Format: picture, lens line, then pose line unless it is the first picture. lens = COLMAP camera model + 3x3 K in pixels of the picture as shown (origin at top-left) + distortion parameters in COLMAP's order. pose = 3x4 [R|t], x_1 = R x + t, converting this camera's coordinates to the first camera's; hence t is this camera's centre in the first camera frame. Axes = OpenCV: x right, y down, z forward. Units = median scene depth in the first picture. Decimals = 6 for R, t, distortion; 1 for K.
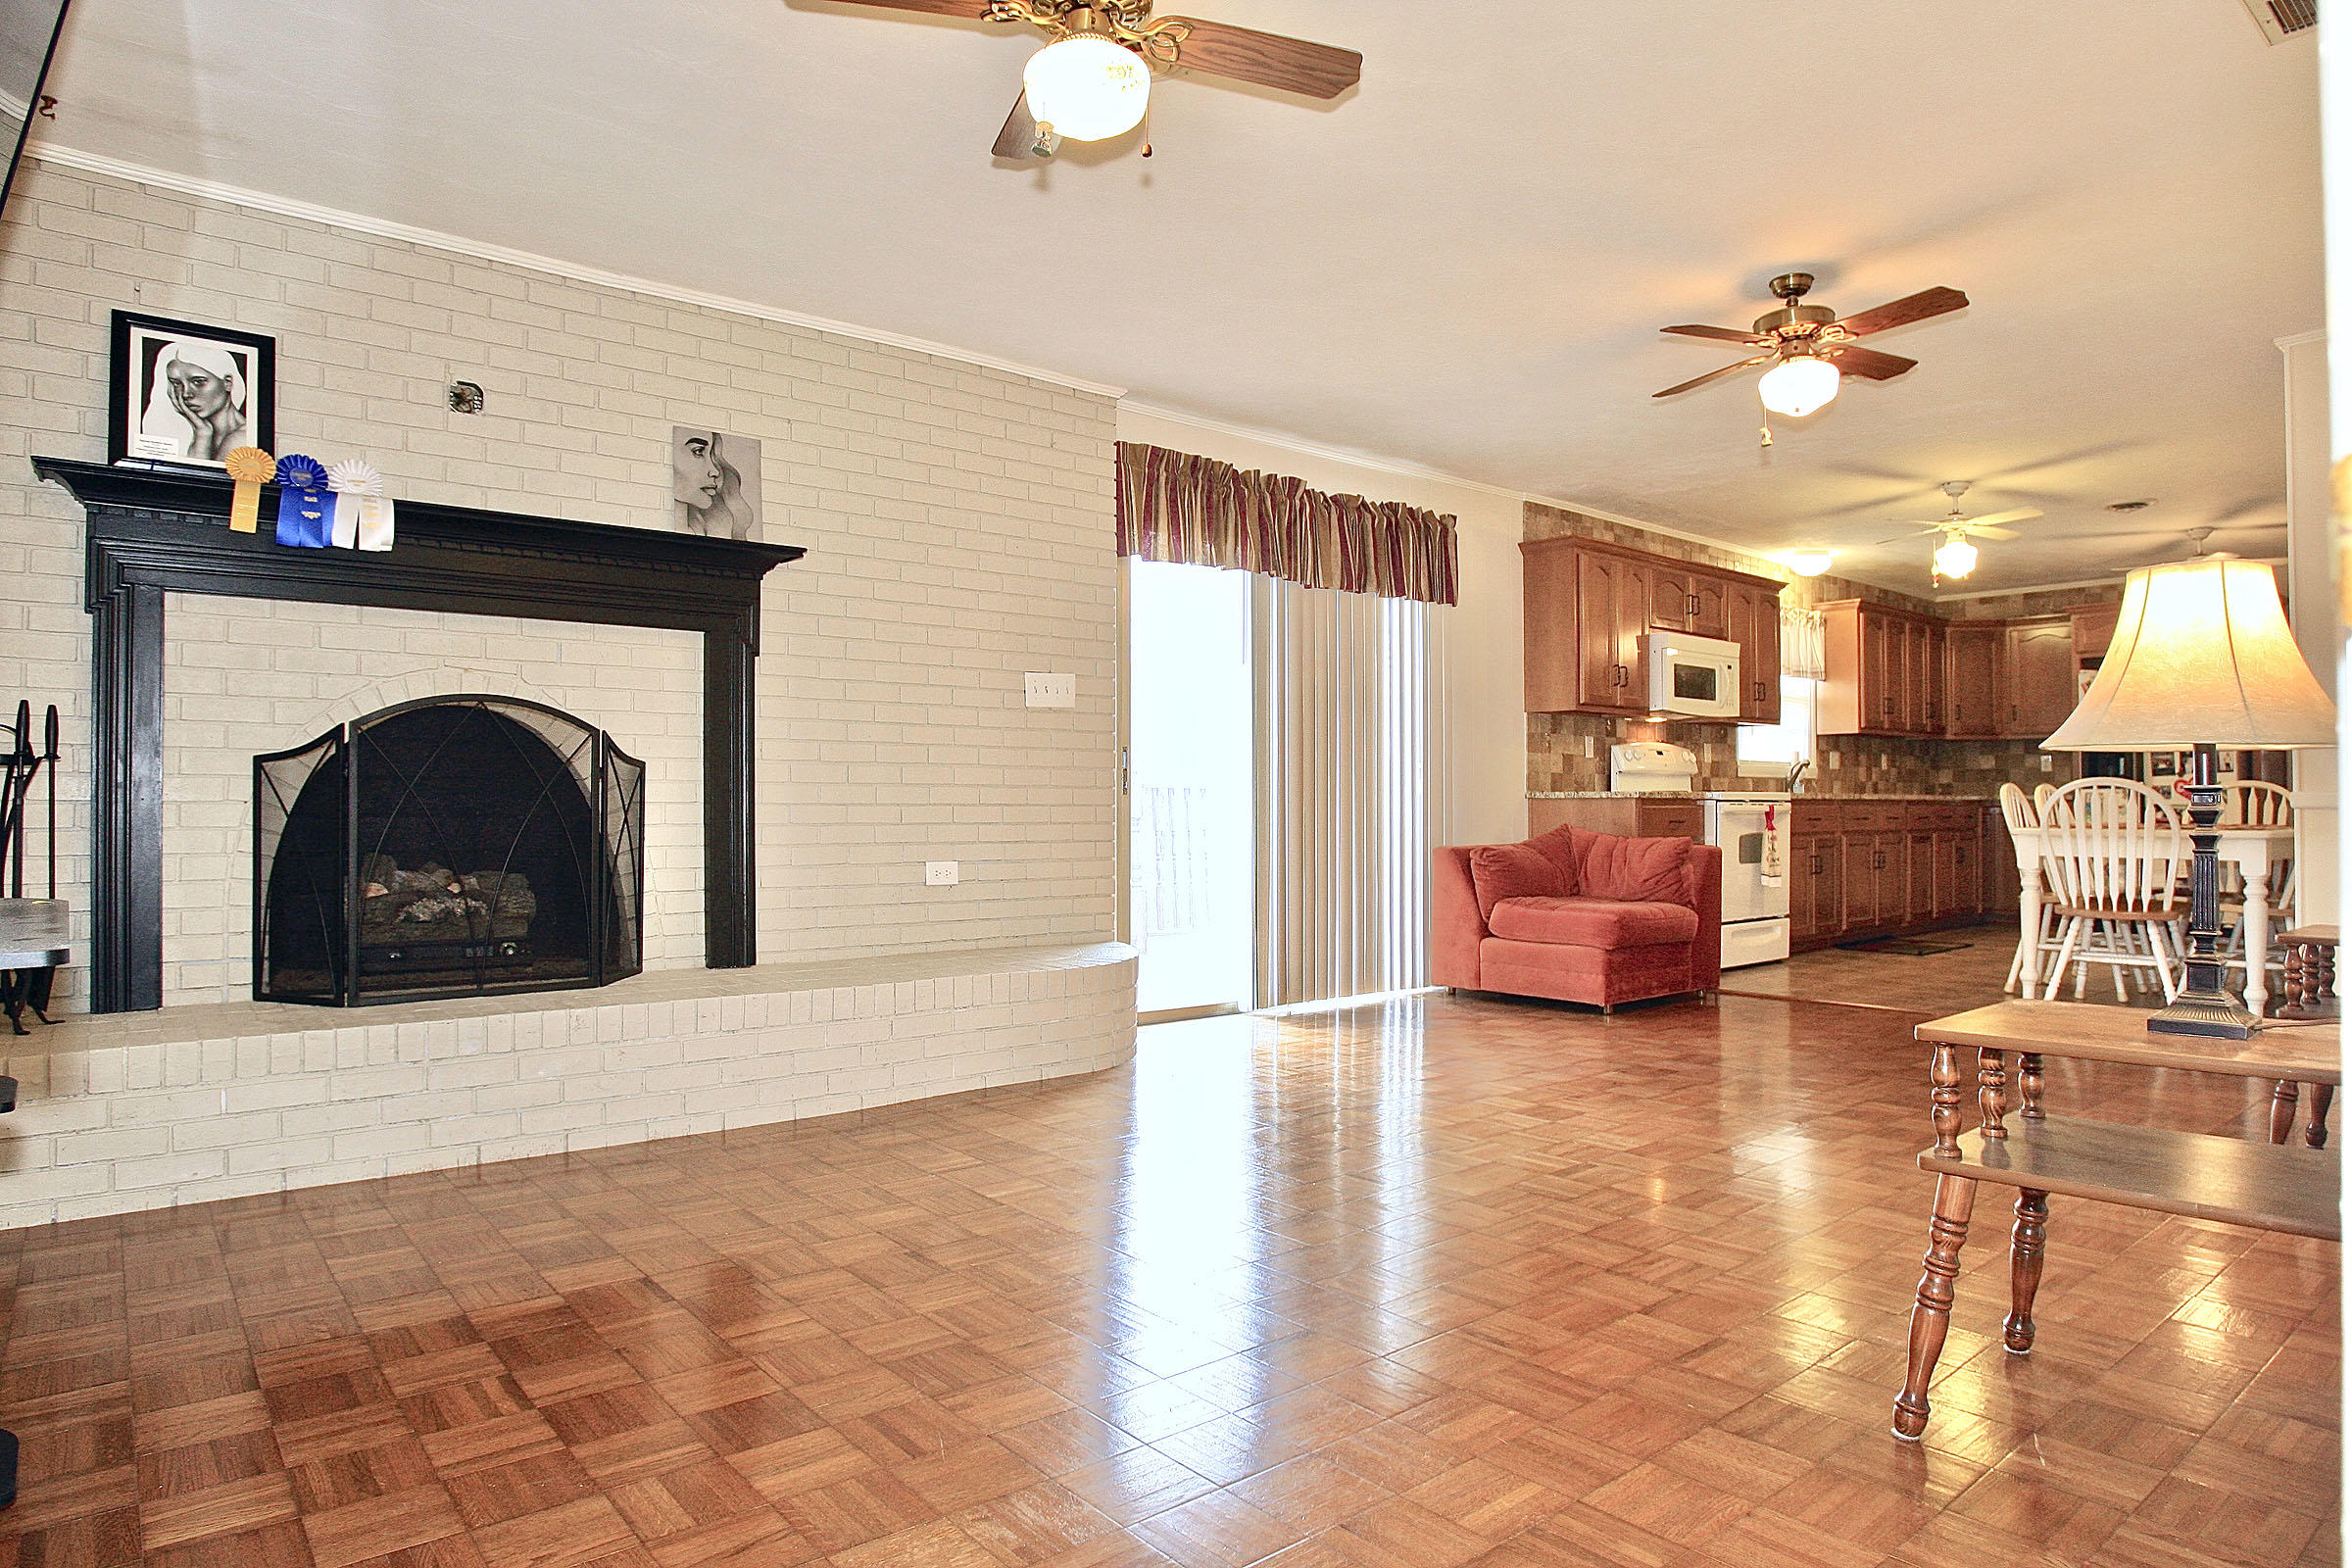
lens RADIAL K [[1372.3, 0, 1176.0], [0, 1372.3, 784.0], [0, 0, 1]] dist [-0.084532, 0.041610]
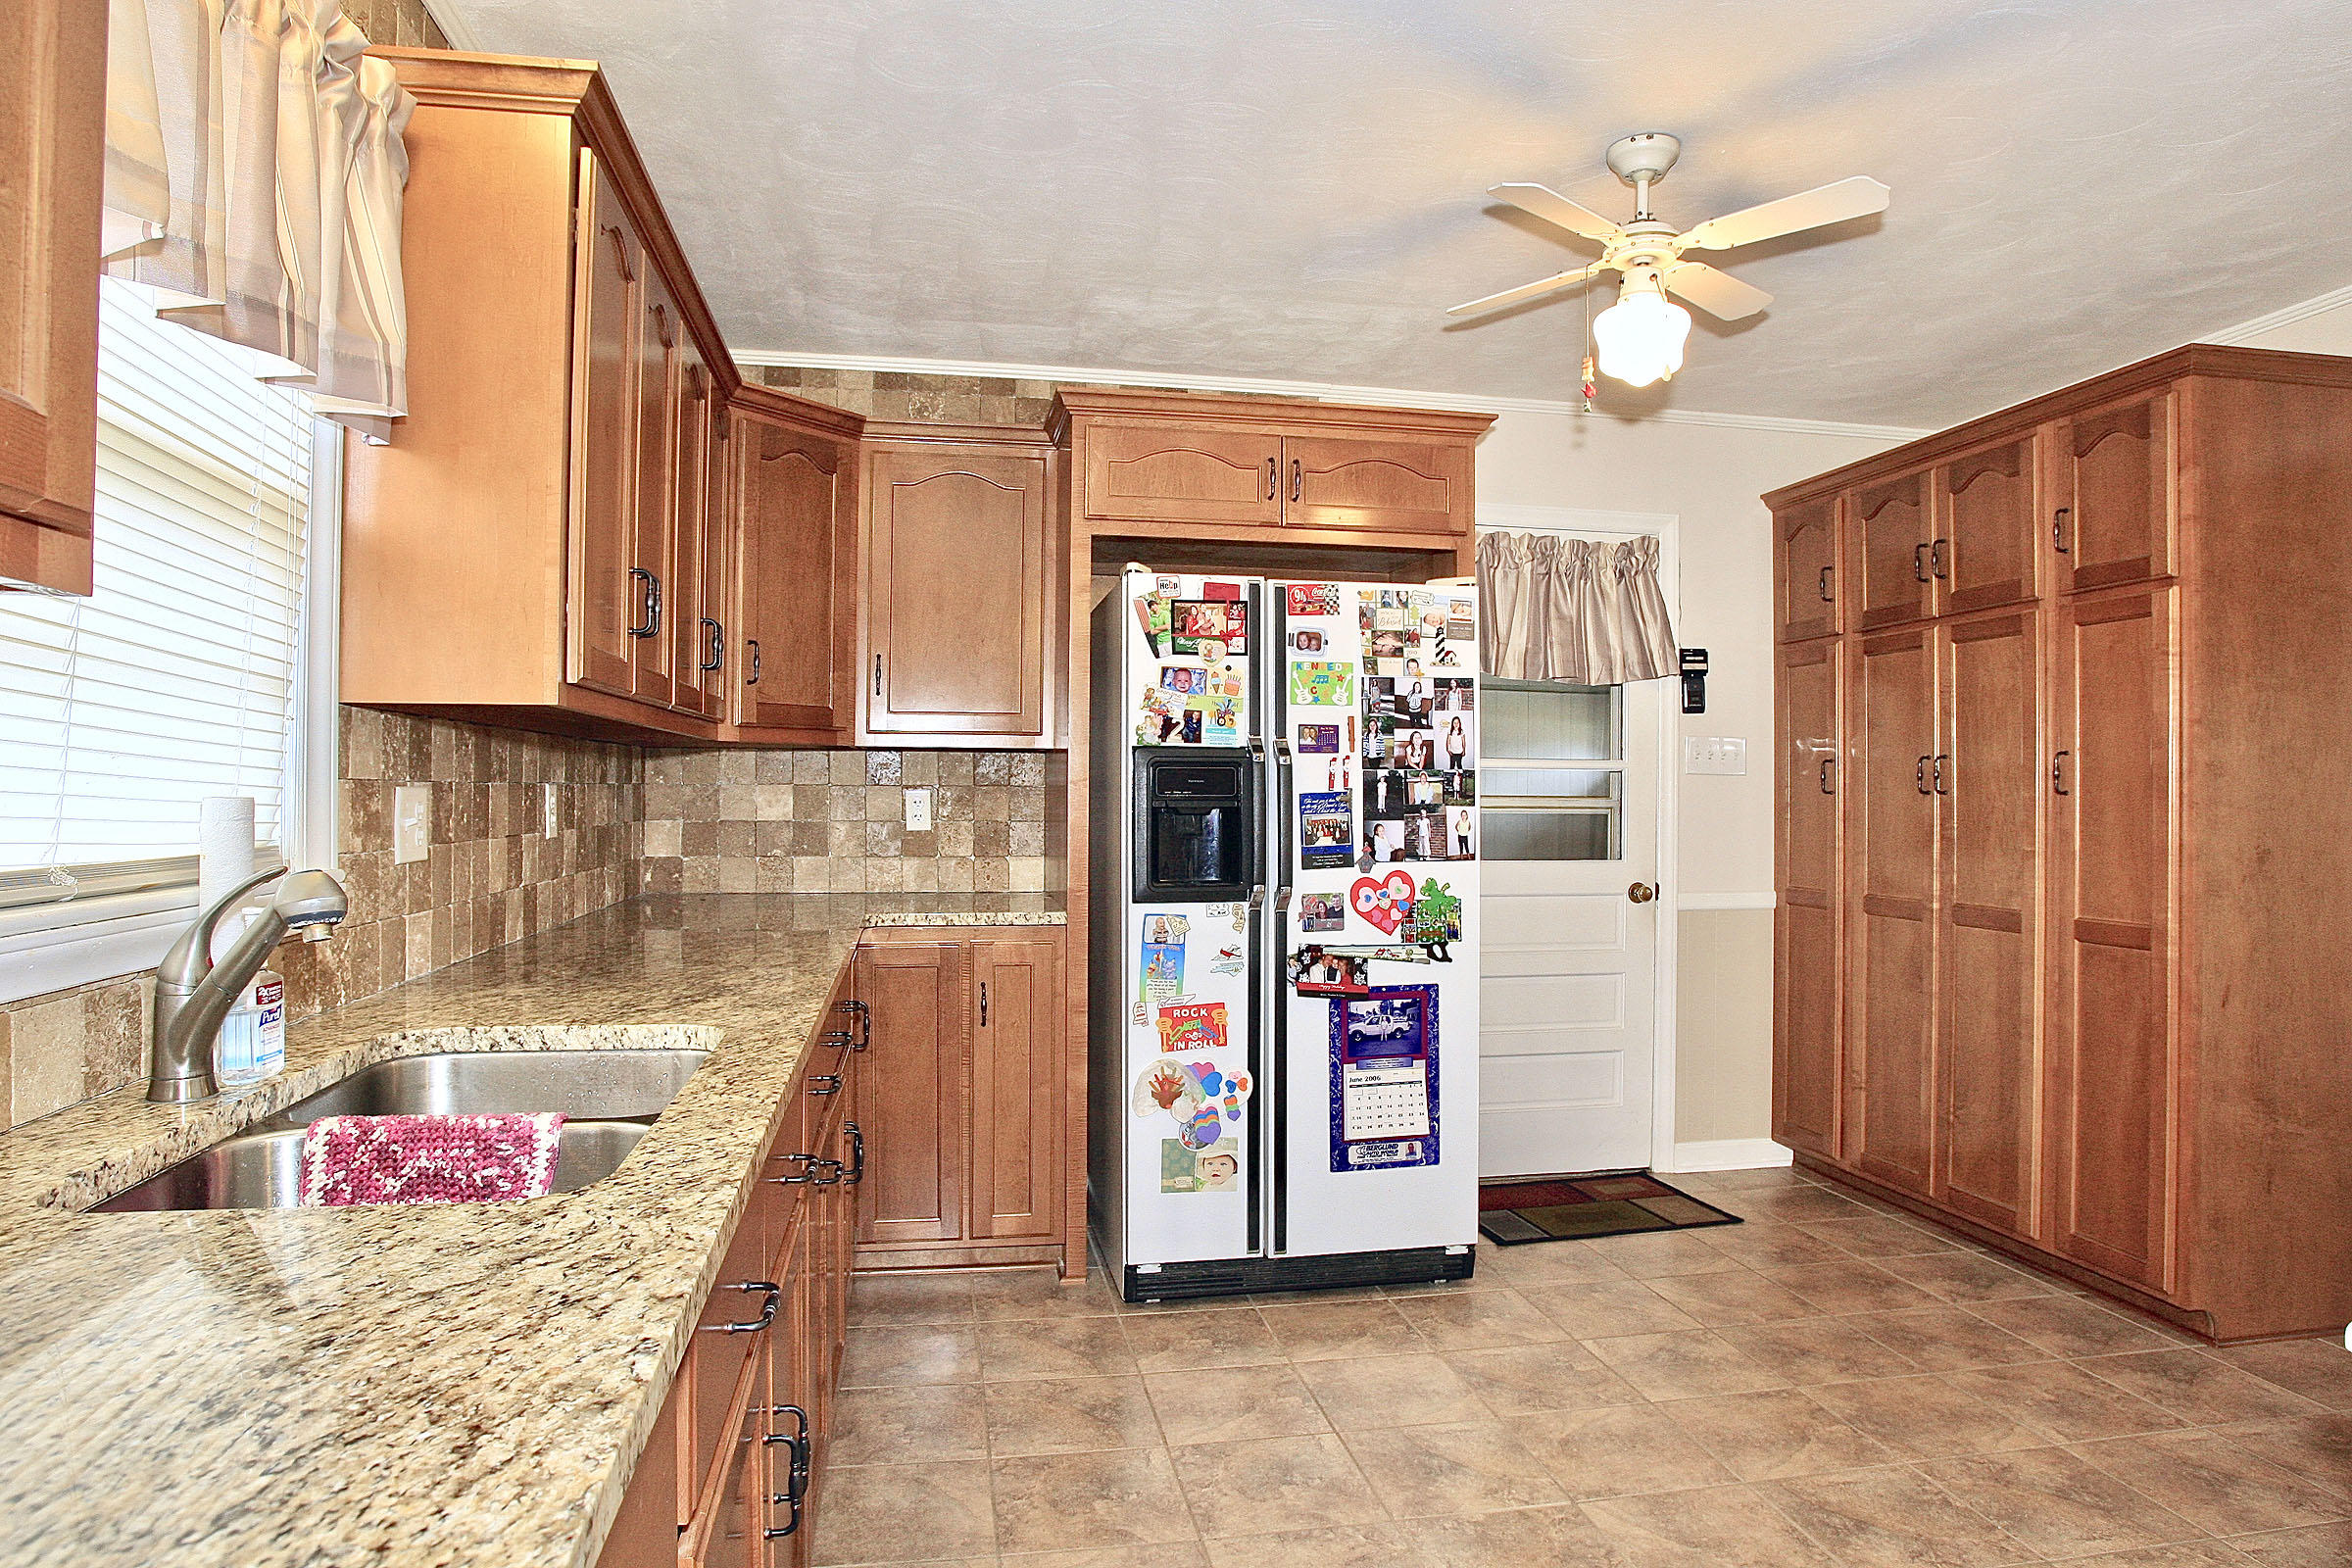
lens RADIAL K [[1372.3, 0, 1176.0], [0, 1372.3, 784.0], [0, 0, 1]] dist [-0.084532, 0.041610]
pose [[0.487890, 0.007700, 0.872871, 0.677967], [-0.021586, 0.999762, 0.003246, -0.052346], [-0.872638, -0.020426, 0.487940, 1.485051]]
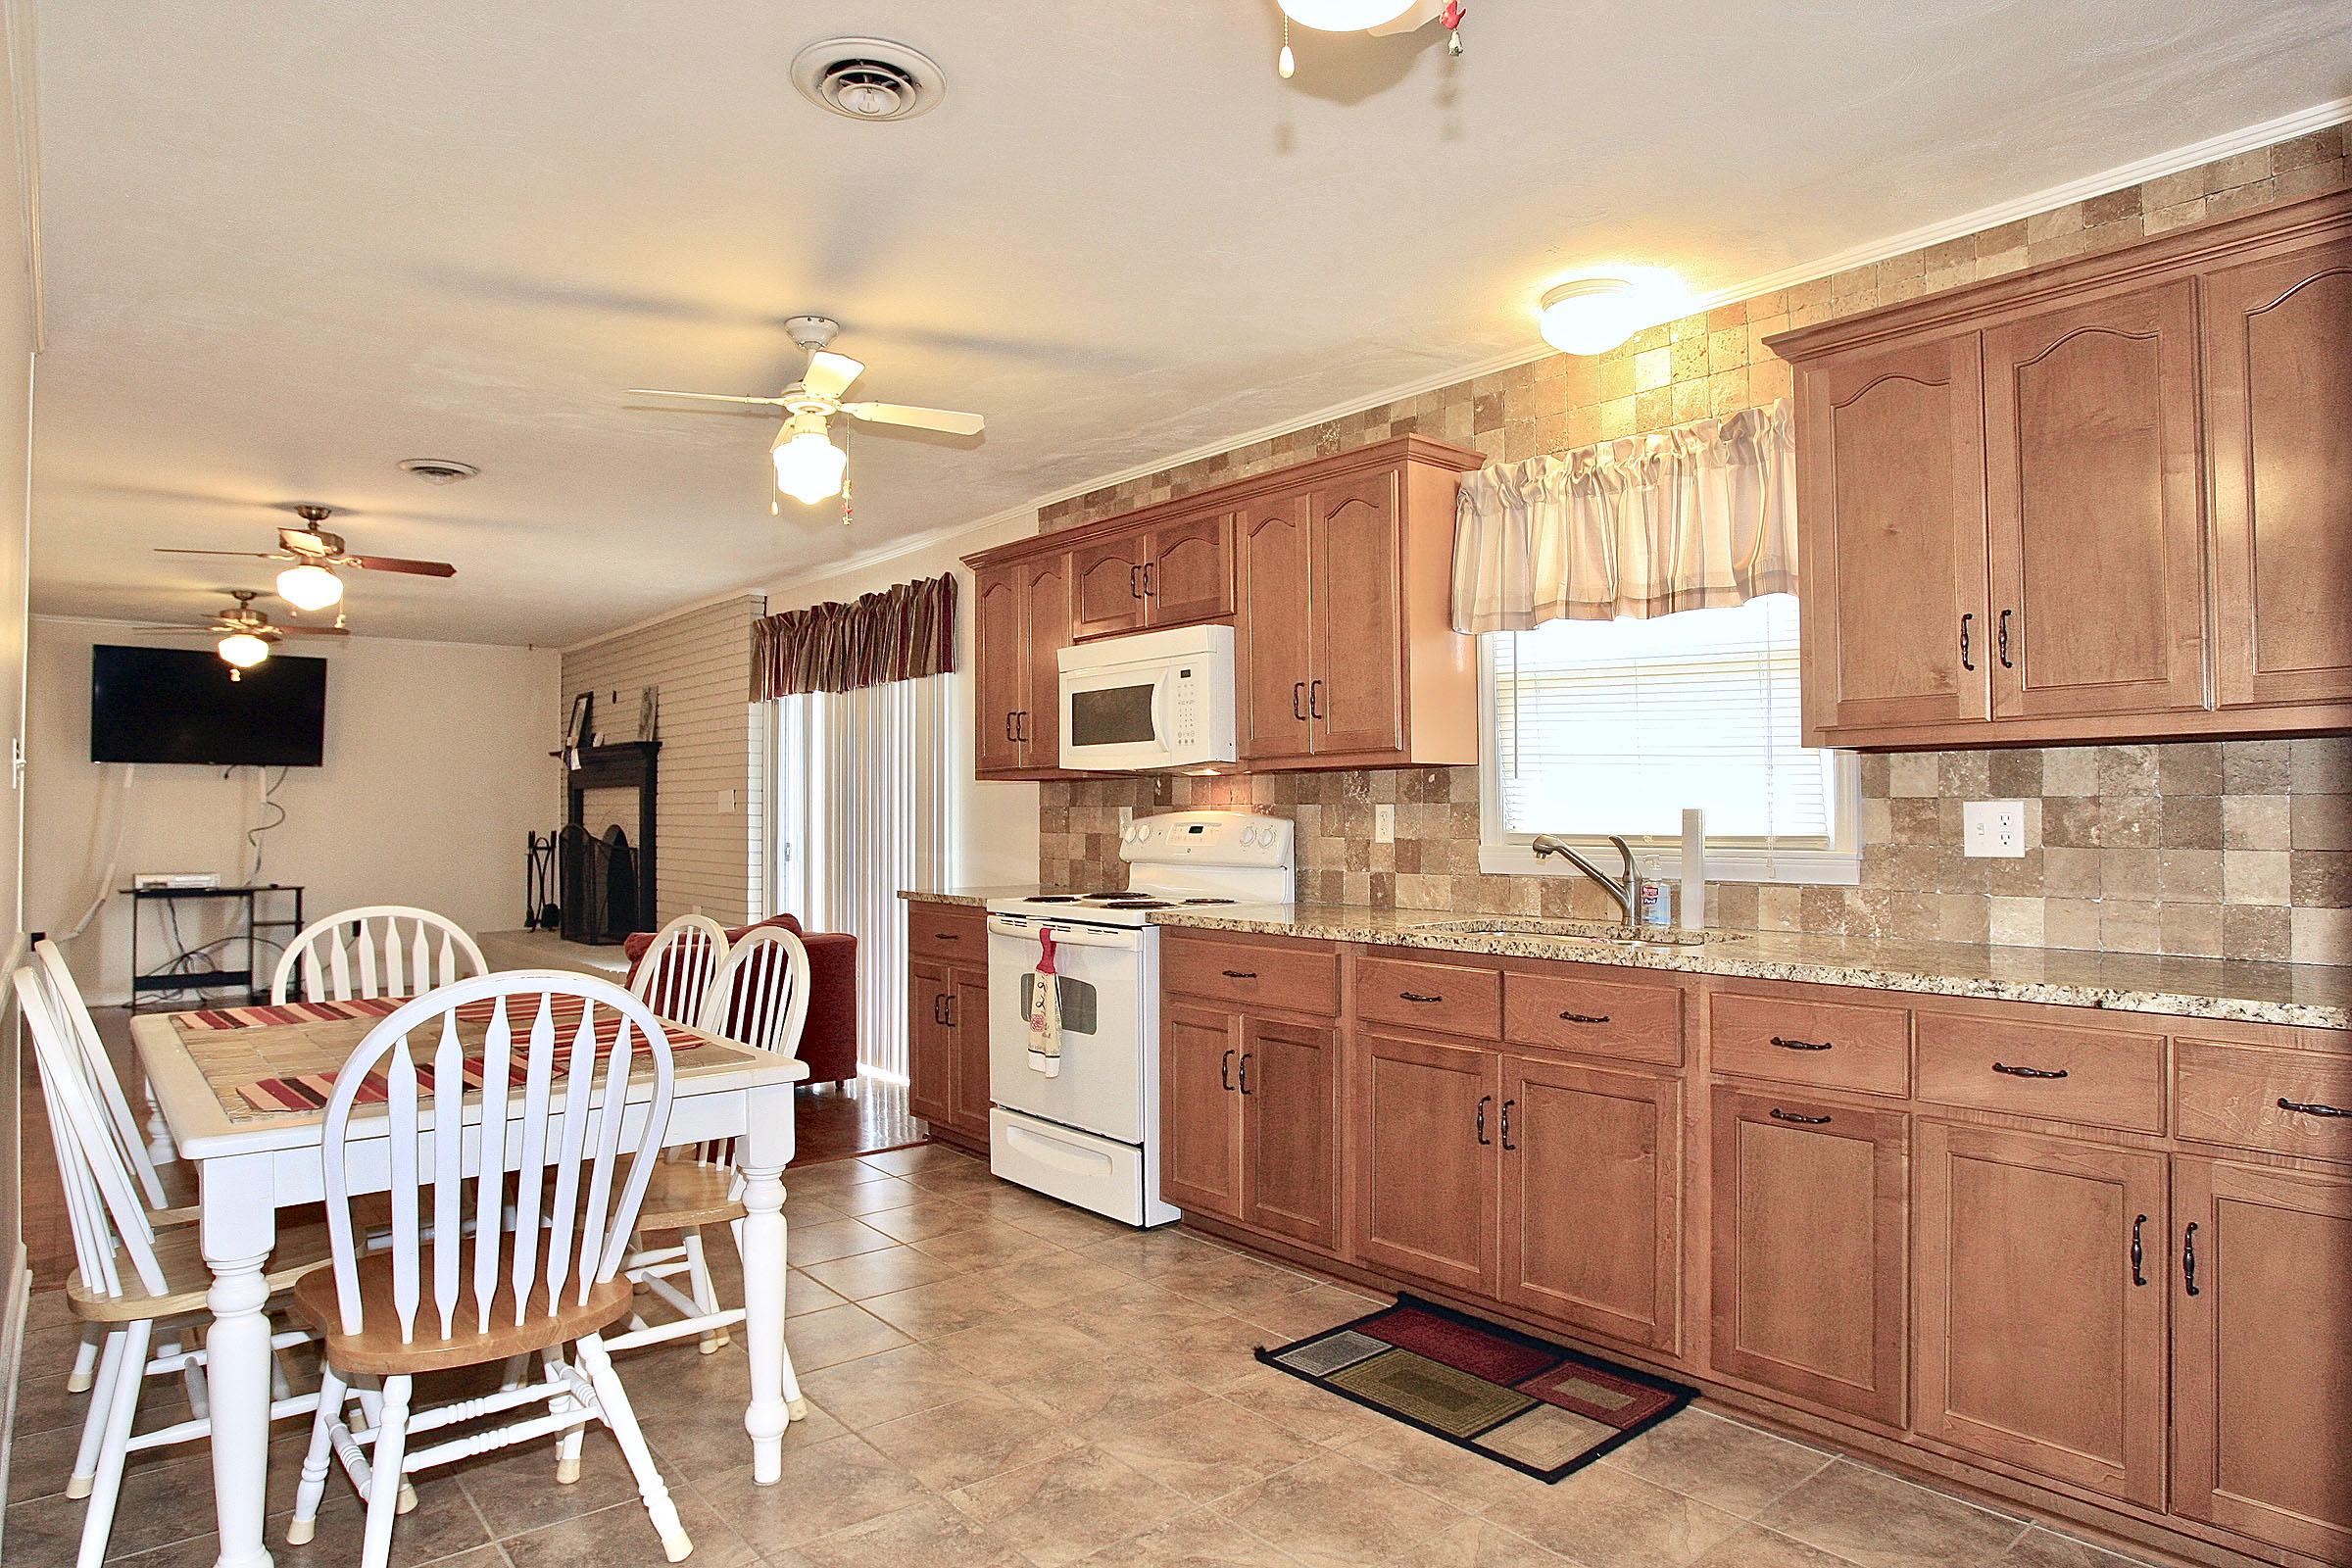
lens RADIAL K [[1389.1, 0, 1186.0], [0, 1389.1, 784.3], [0, 0, 1]] dist [-0.093486, 0.050361]
pose [[0.011488, -0.021033, -0.999713, 1.511135], [0.018639, 0.999610, -0.020816, -0.047139], [0.999760, -0.018395, 0.011876, 1.549190]]
